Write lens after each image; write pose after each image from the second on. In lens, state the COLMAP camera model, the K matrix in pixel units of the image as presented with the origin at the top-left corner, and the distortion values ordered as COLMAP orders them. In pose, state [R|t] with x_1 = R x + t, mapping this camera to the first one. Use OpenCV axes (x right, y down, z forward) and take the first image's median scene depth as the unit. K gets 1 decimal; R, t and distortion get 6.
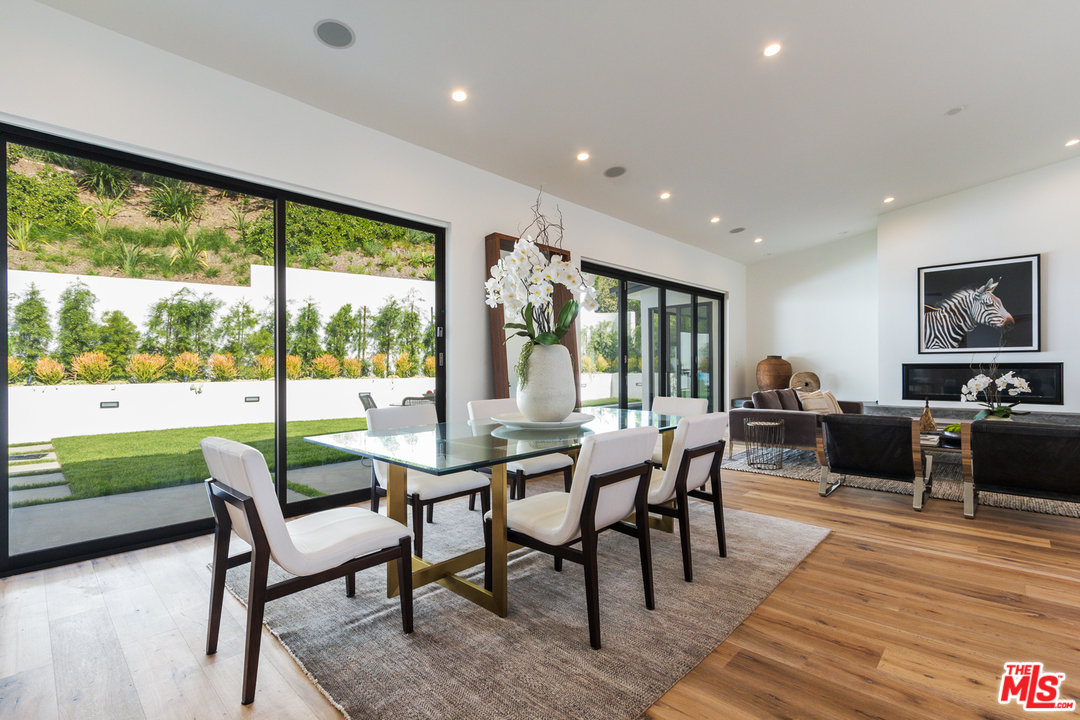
lens RADIAL K [[480.6, 0, 552.9], [0, 480.6, 369.0], [0, 0, 1]] dist [0.000525, 0.000120]
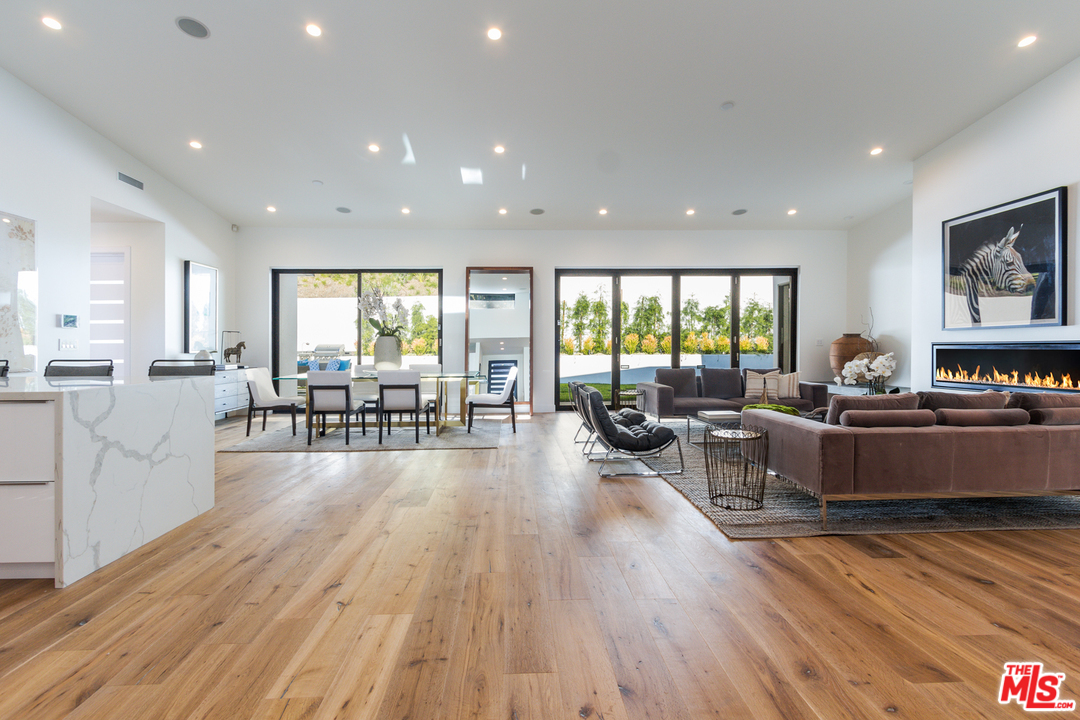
lens RADIAL K [[496.2, 0, 540.0], [0, 496.2, 360.0], [0, 0, 1]] dist [-0.000684, 0.000173]
pose [[0.714942, 0.021978, -0.698838, 0.915740], [-0.004517, 0.999630, 0.026817, -0.002474], [0.699169, -0.016016, 0.714777, -0.047467]]
